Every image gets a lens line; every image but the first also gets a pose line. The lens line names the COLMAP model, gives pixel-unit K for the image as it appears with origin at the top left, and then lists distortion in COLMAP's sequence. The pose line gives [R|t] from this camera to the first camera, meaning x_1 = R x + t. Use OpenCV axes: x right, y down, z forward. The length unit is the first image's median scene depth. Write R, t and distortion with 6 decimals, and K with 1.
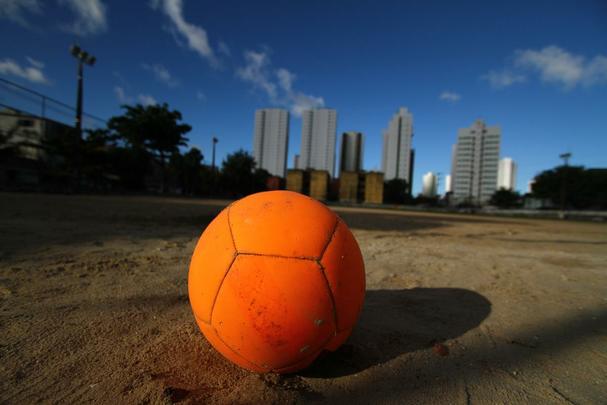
lens RADIAL K [[282.5, 0, 300.6], [0, 282.5, 204.7], [0, 0, 1]] dist [-0.014365, 0.000126]
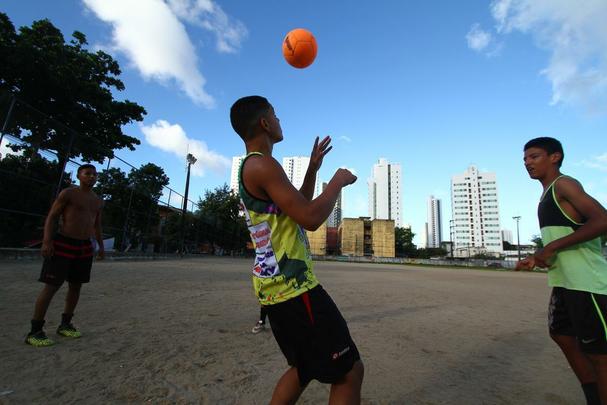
lens RADIAL K [[282.5, 0, 300.6], [0, 282.5, 204.7], [0, 0, 1]] dist [-0.014365, 0.000126]
pose [[0.995408, 0.002430, 0.095696, -0.060994], [0.015023, 0.983325, -0.181237, -0.009318], [-0.094540, 0.181843, 0.978772, 0.193749]]
